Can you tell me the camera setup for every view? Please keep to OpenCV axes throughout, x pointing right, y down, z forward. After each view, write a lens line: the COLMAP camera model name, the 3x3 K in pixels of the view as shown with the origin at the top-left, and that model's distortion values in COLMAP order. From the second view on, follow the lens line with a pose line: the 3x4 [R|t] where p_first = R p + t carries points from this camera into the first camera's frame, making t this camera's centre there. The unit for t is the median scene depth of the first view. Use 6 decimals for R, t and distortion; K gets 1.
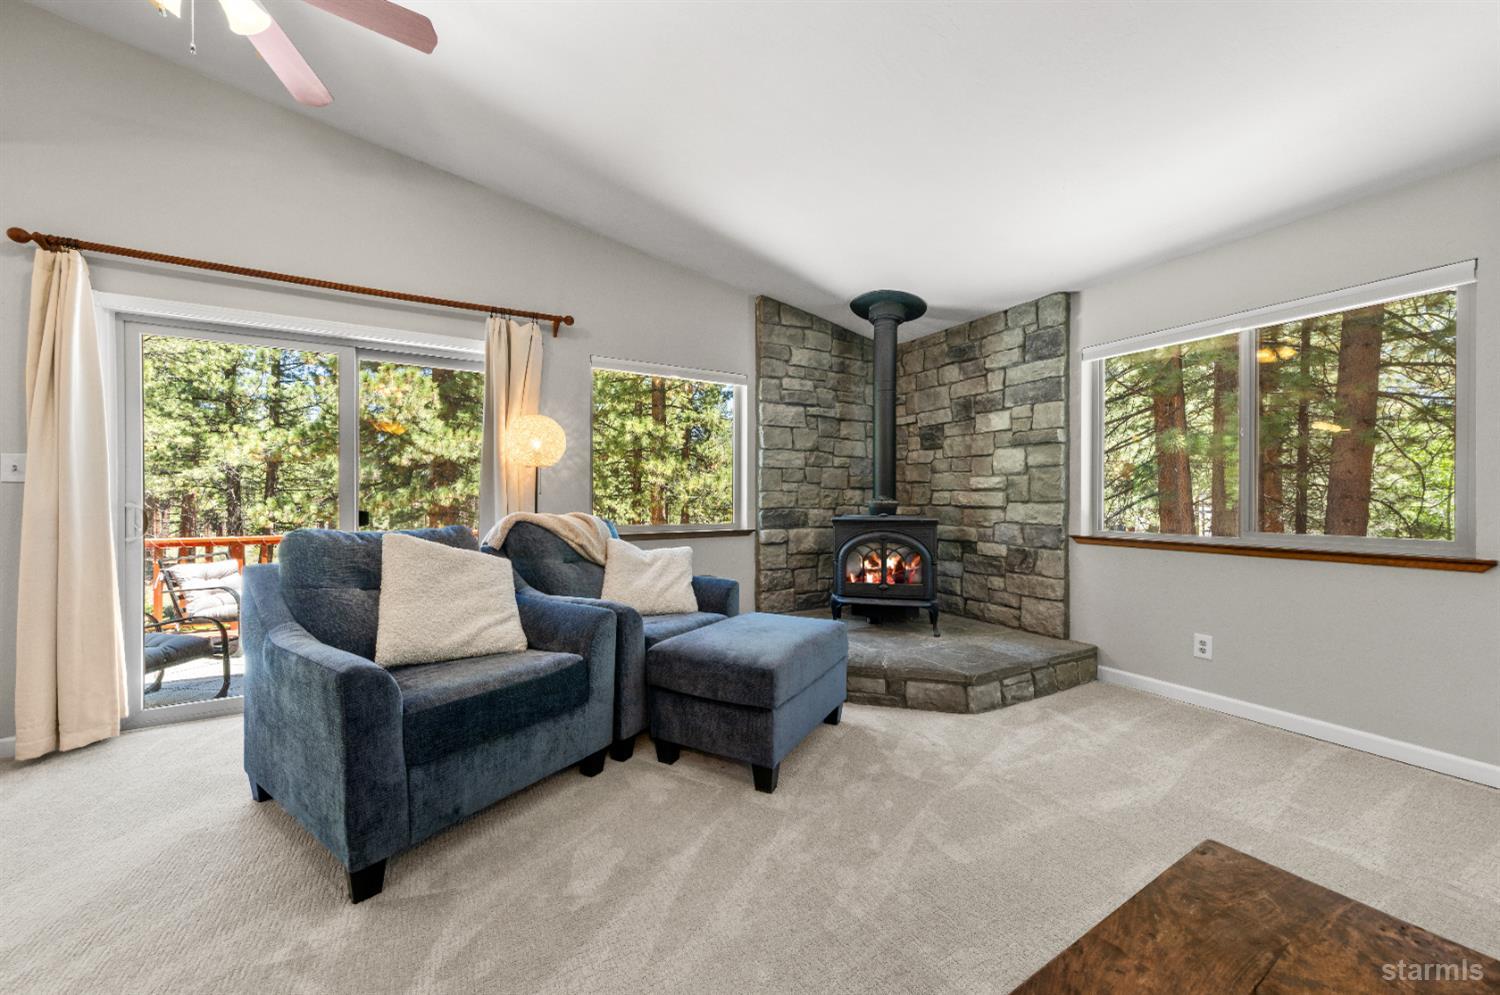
lens RADIAL K [[538.4, 0, 750.0], [0, 538.4, 497.5], [0, 0, 1]] dist [0.001462, 0.000031]
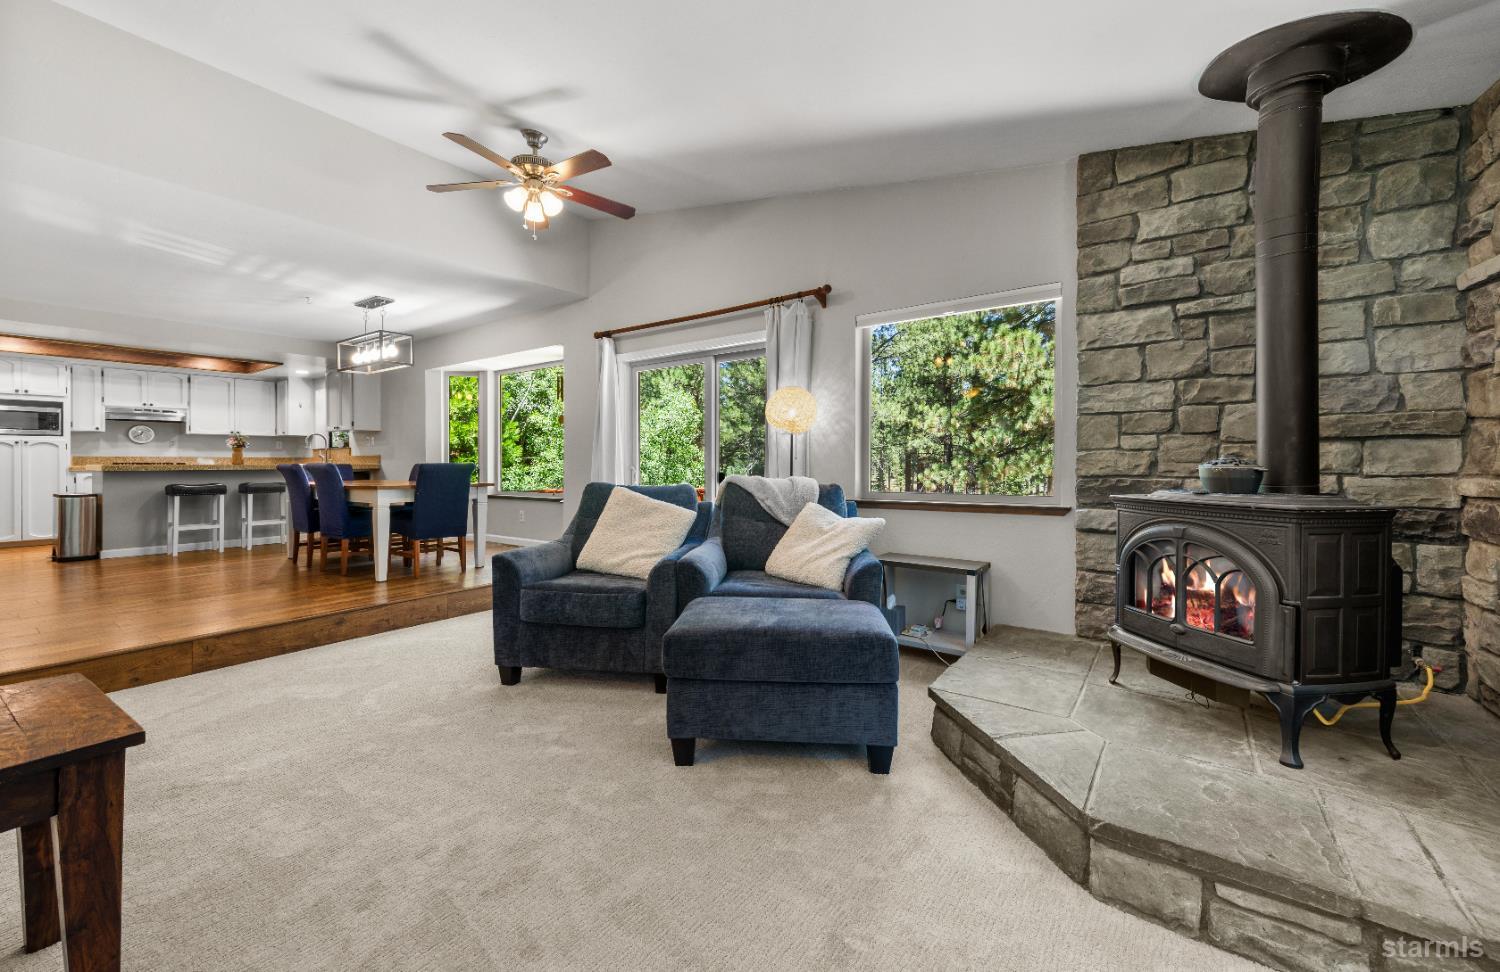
lens RADIAL K [[597.9, 0, 754.3], [0, 597.9, 460.6], [0, 0, 1]] dist [0.000061, -0.000049]
pose [[0.416483, -0.008672, -0.909102, 0.608588], [0.006014, 0.999959, -0.006783, 0.004168], [0.909124, -0.002642, 0.416518, 0.381222]]
